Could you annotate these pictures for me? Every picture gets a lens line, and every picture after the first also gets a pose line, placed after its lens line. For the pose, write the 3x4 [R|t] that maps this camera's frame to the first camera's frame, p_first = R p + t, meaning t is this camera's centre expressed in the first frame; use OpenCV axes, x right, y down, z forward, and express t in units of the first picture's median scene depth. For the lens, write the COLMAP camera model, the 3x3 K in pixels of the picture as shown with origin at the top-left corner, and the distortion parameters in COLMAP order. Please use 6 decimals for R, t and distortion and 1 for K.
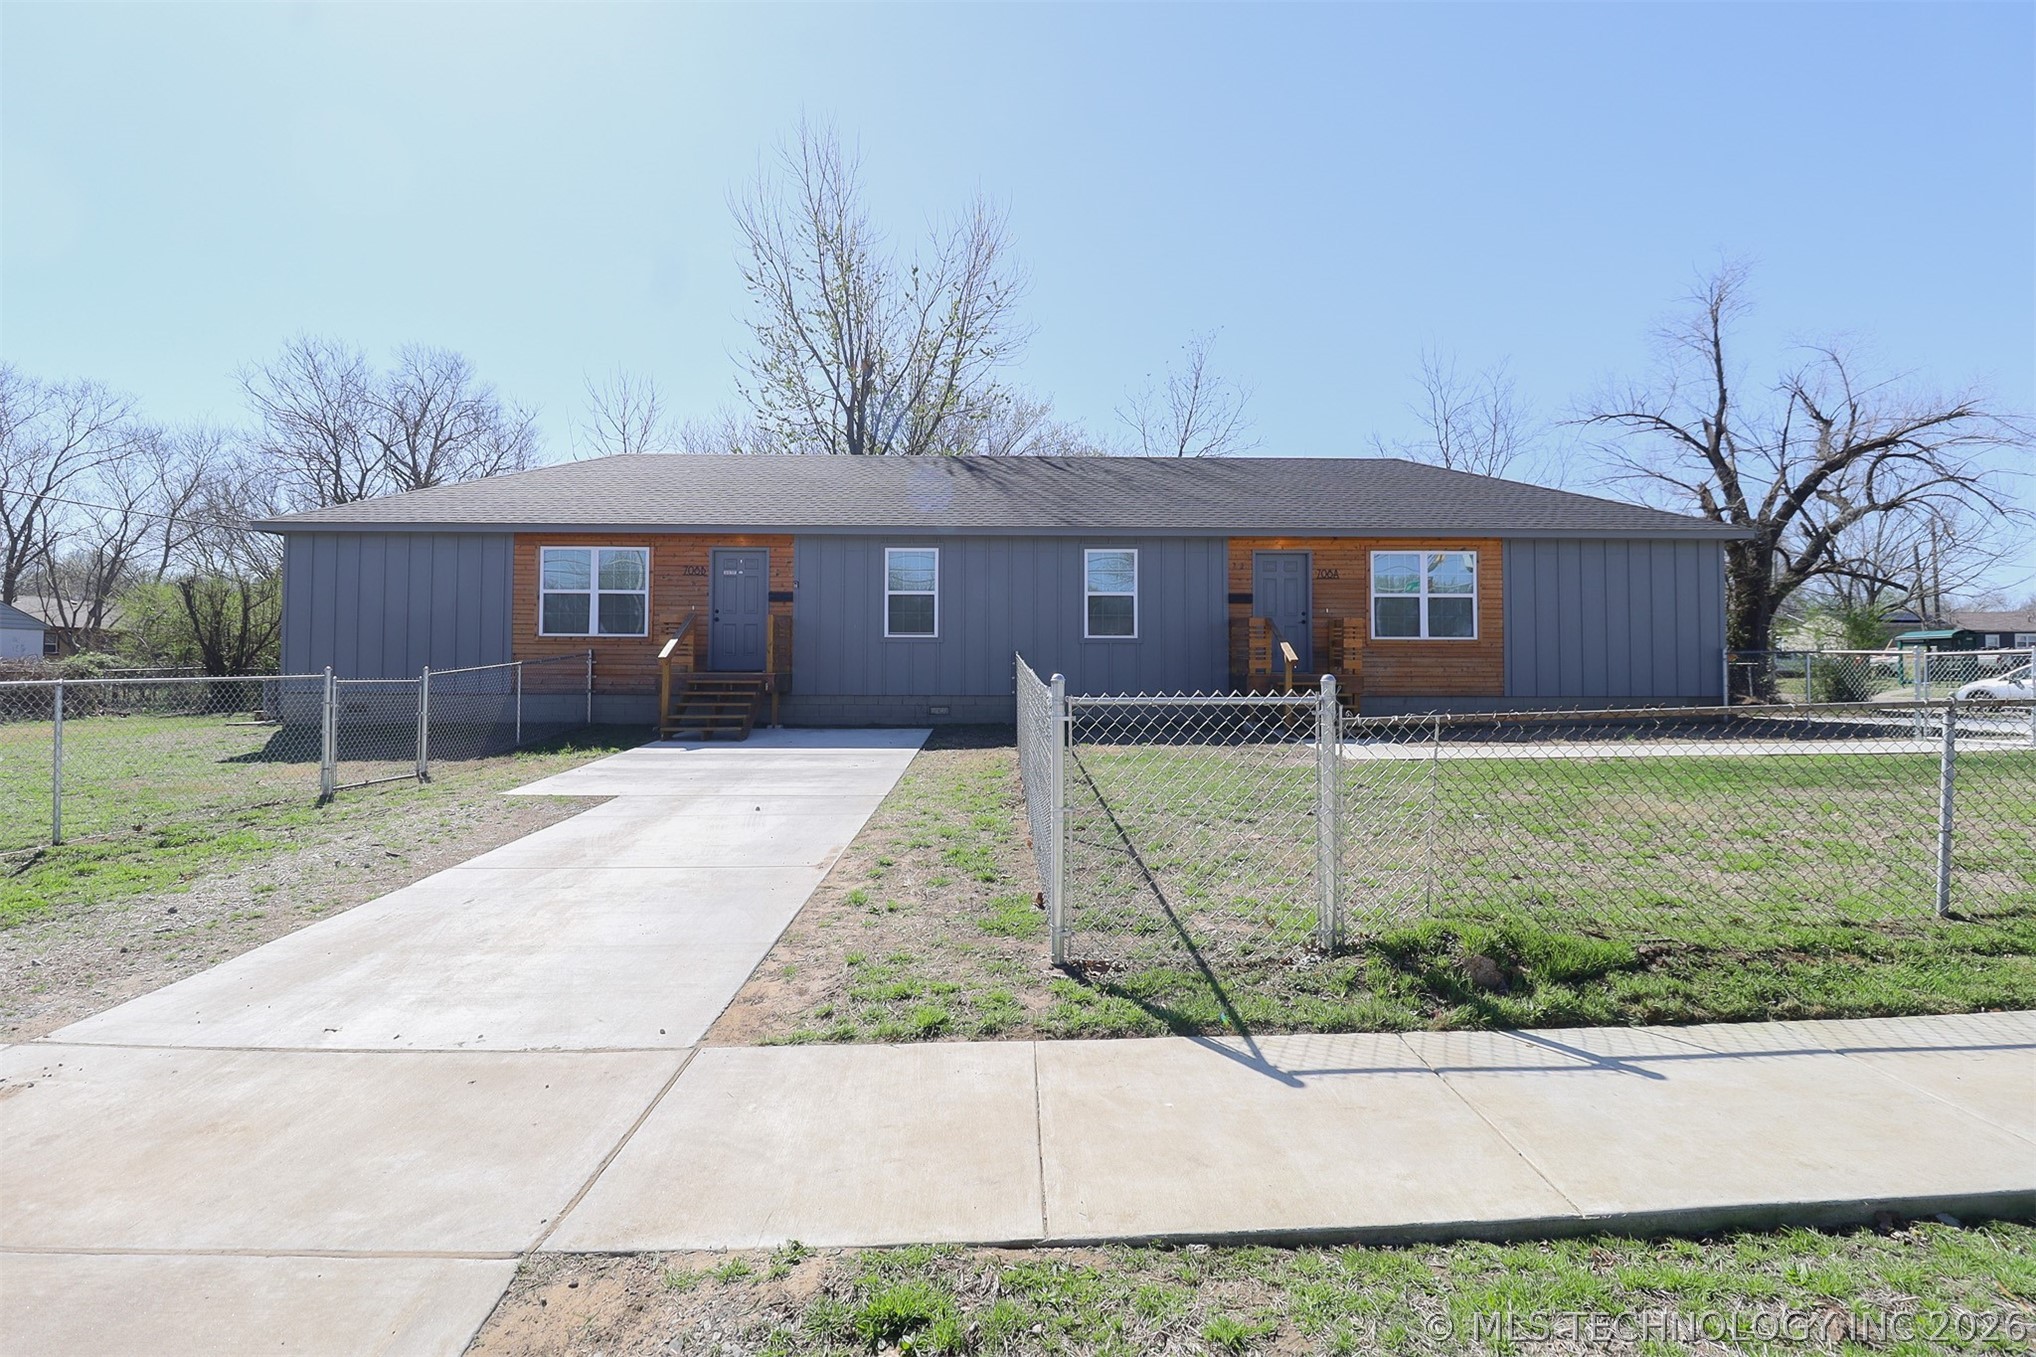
lens RADIAL K [[935.7, 0, 1013.5], [0, 935.7, 649.6], [0, 0, 1]] dist [0.000068, -0.011140]
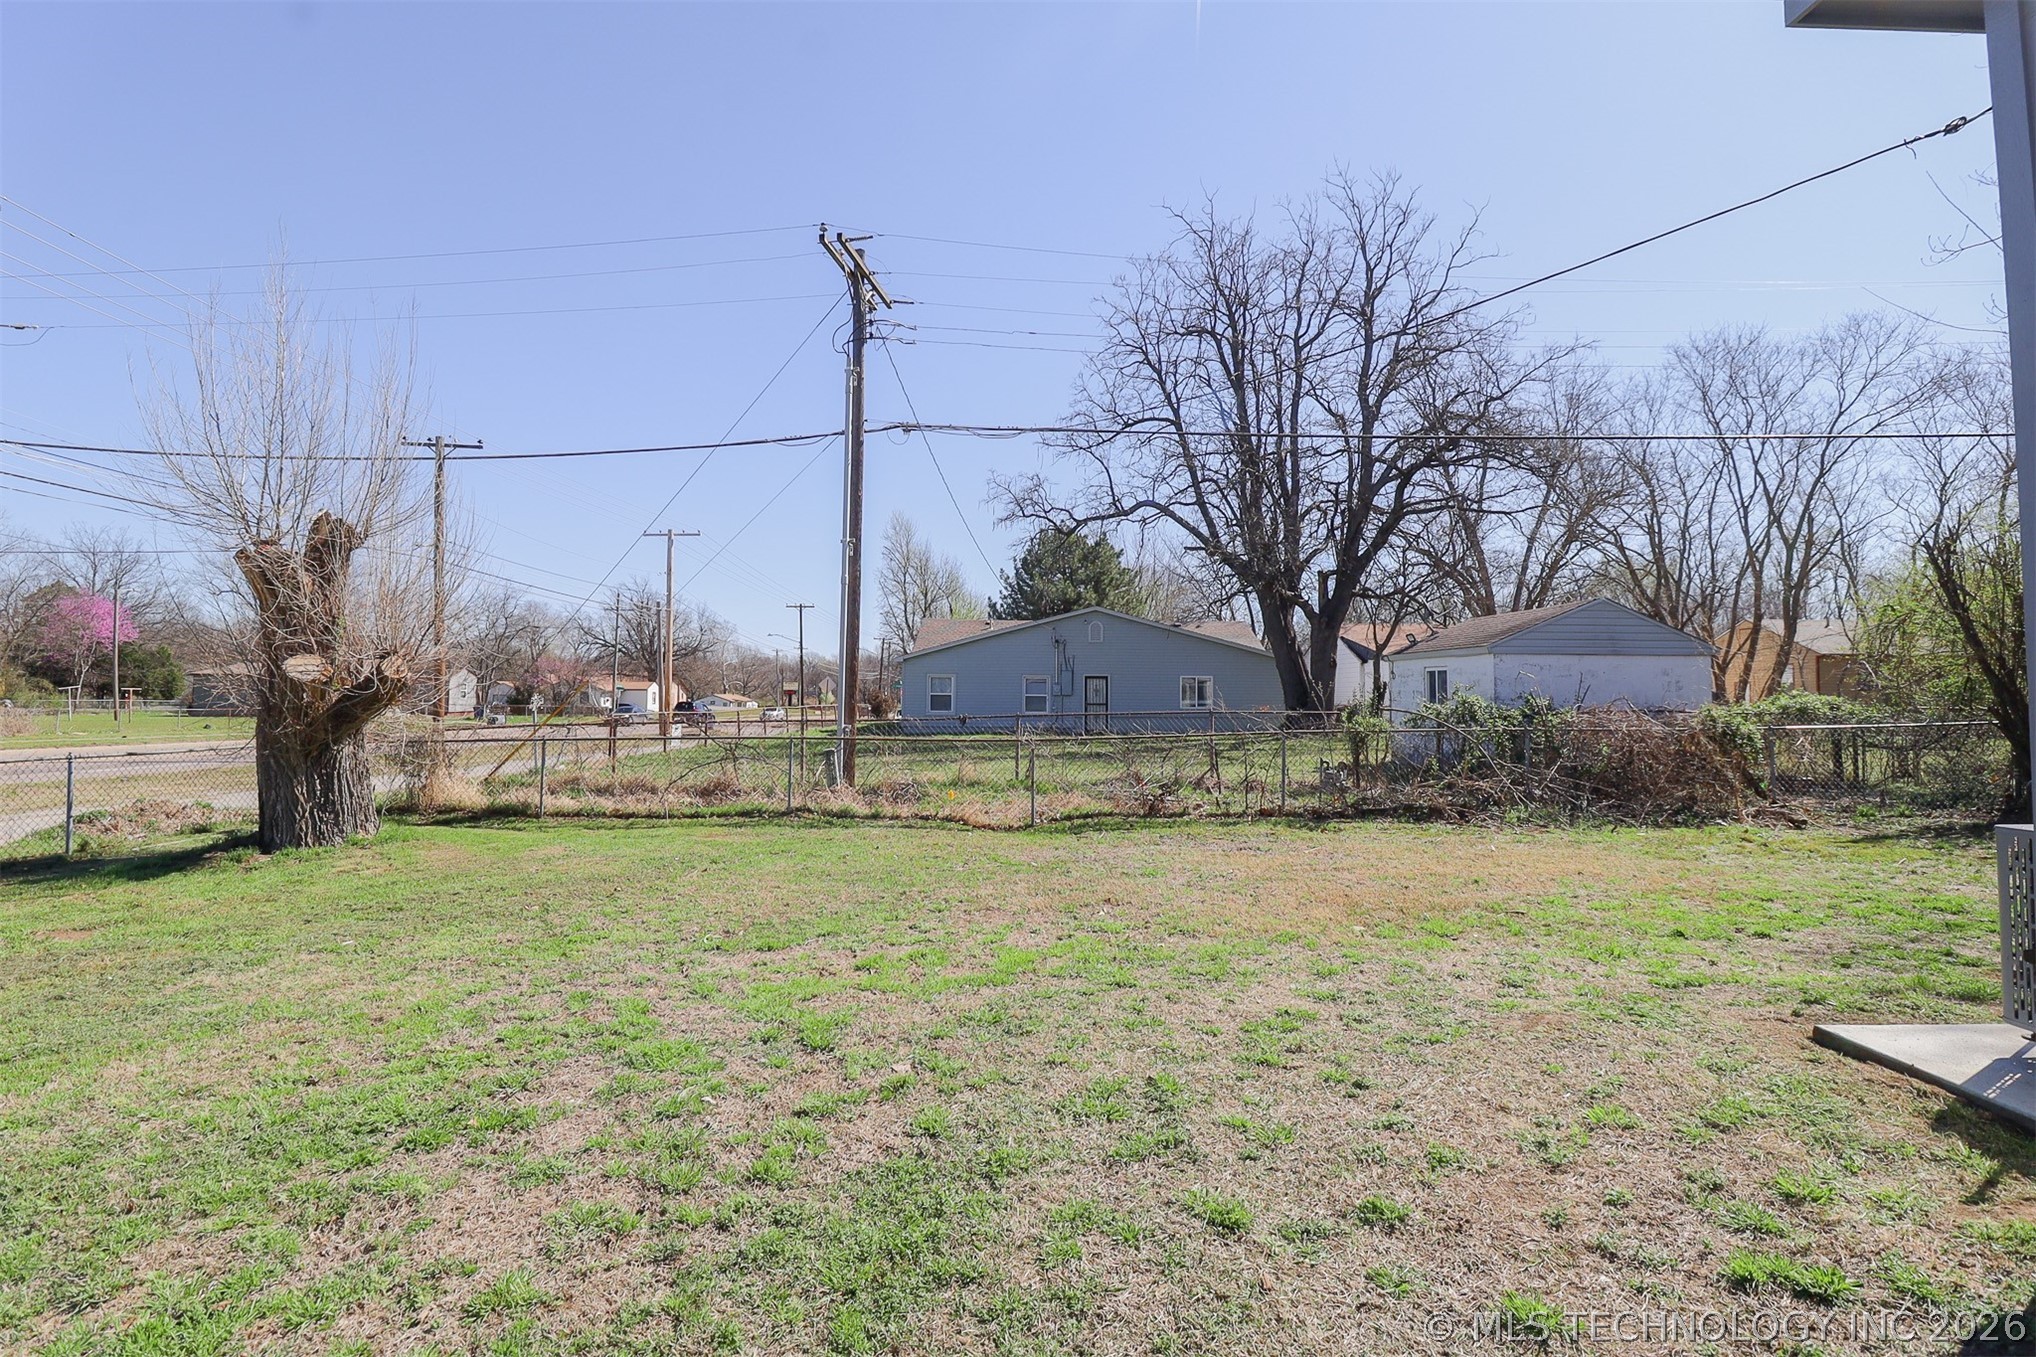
lens RADIAL K [[935.7, 0, 1013.5], [0, 935.7, 649.6], [0, 0, 1]] dist [0.000068, -0.011140]
pose [[-0.029582, -0.050948, -0.998263, -0.608715], [0.019496, 0.998481, -0.051537, -0.002777], [0.999372, -0.020986, -0.028544, 0.808096]]
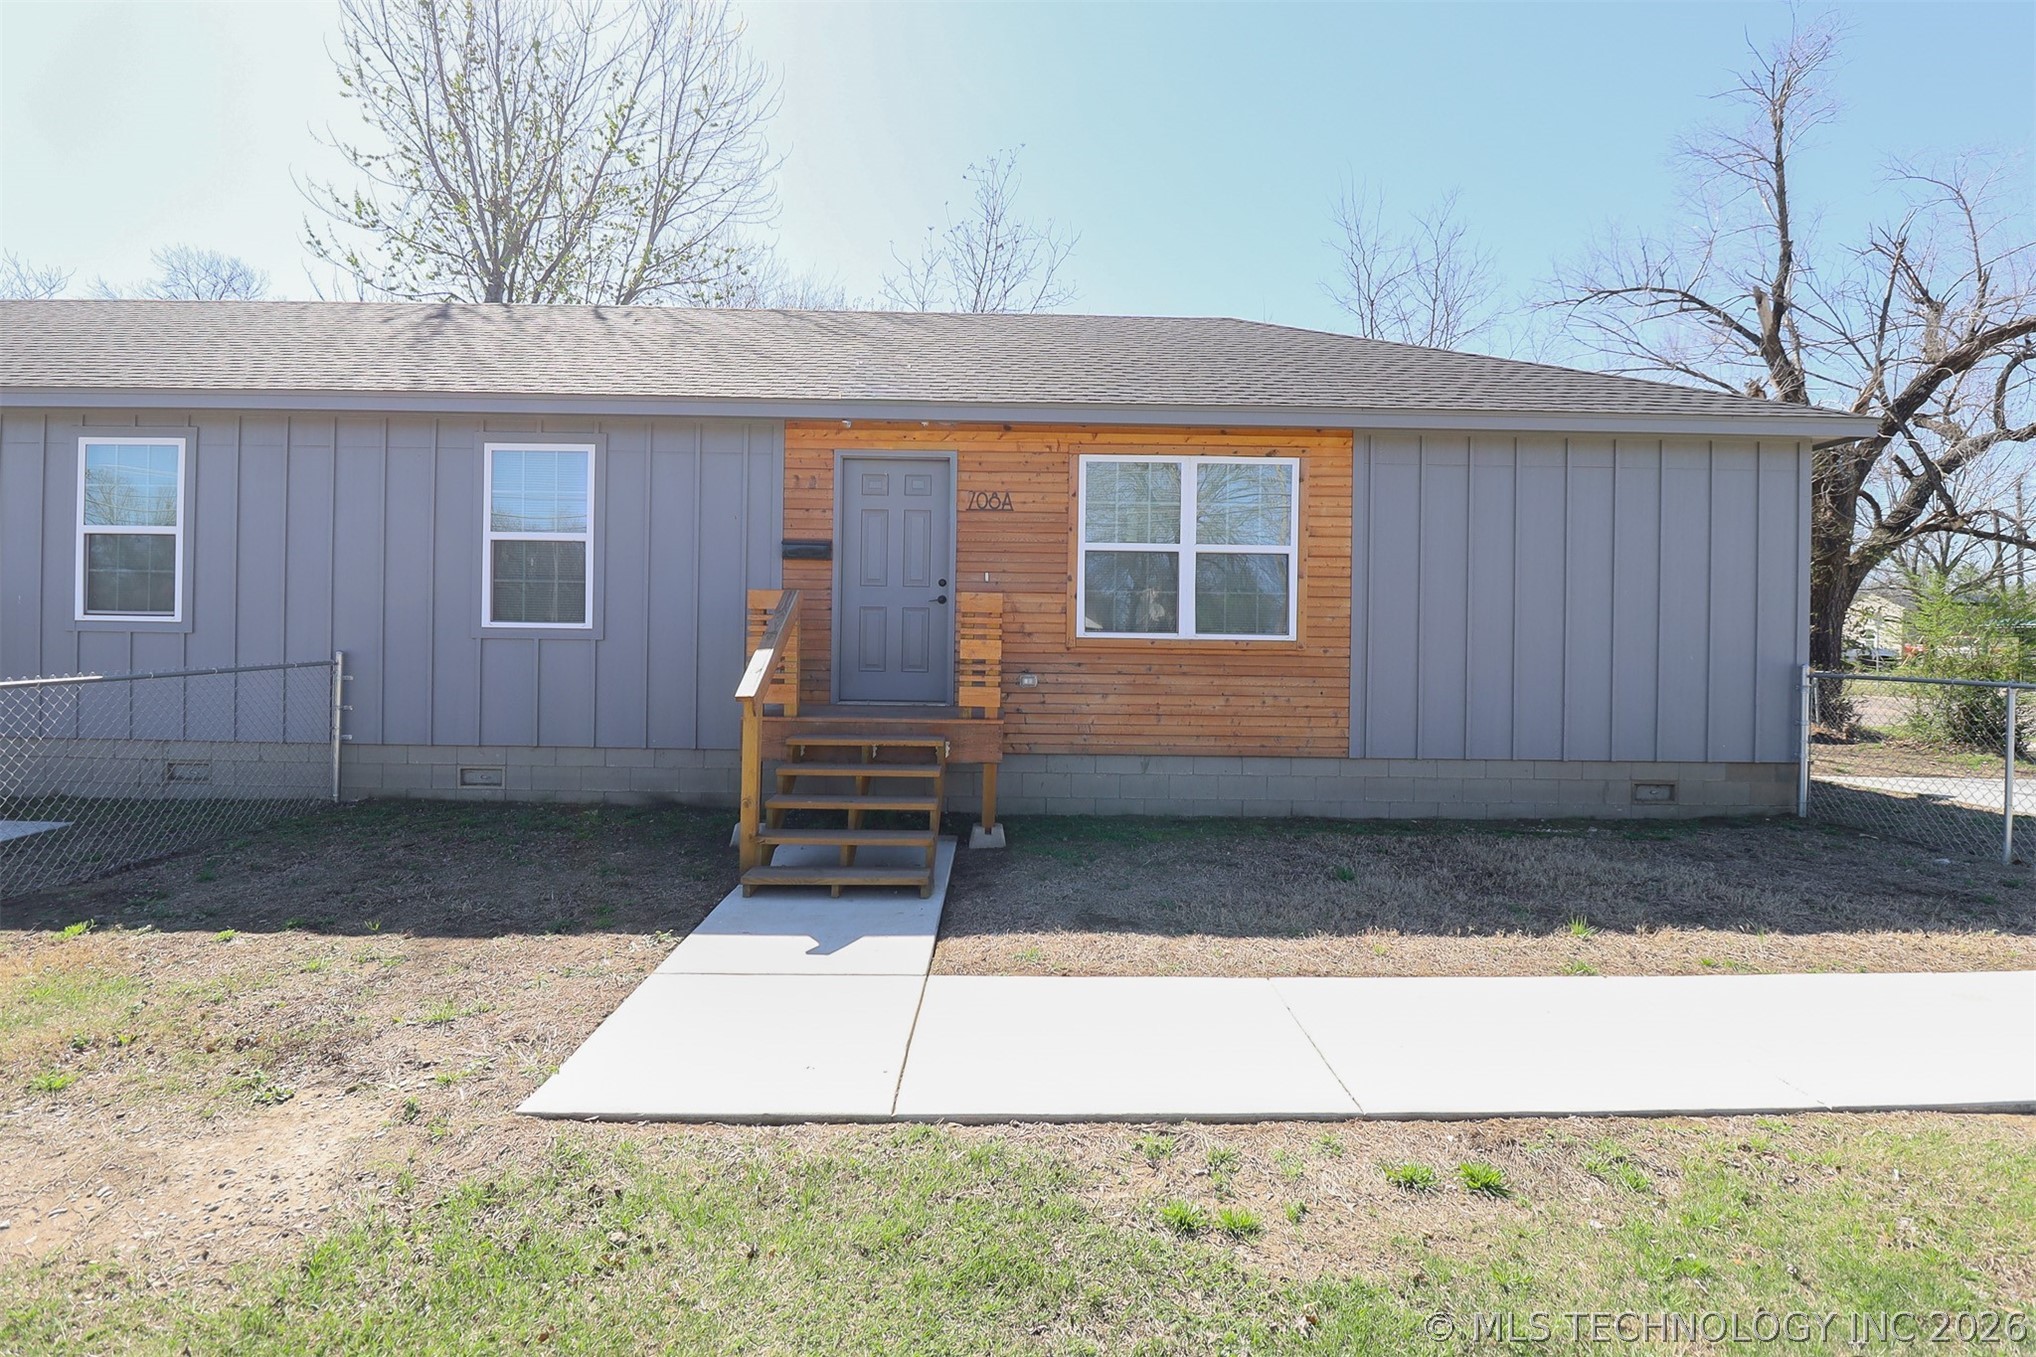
lens RADIAL K [[965.5, 0, 1015.9], [0, 965.5, 644.2], [0, 0, 1]] dist [0.013348, -0.018552]
pose [[0.999915, 0.012198, 0.004657, 0.329066], [-0.012306, 0.999637, 0.023976, -0.017872], [-0.004363, -0.024032, 0.999702, 0.471513]]
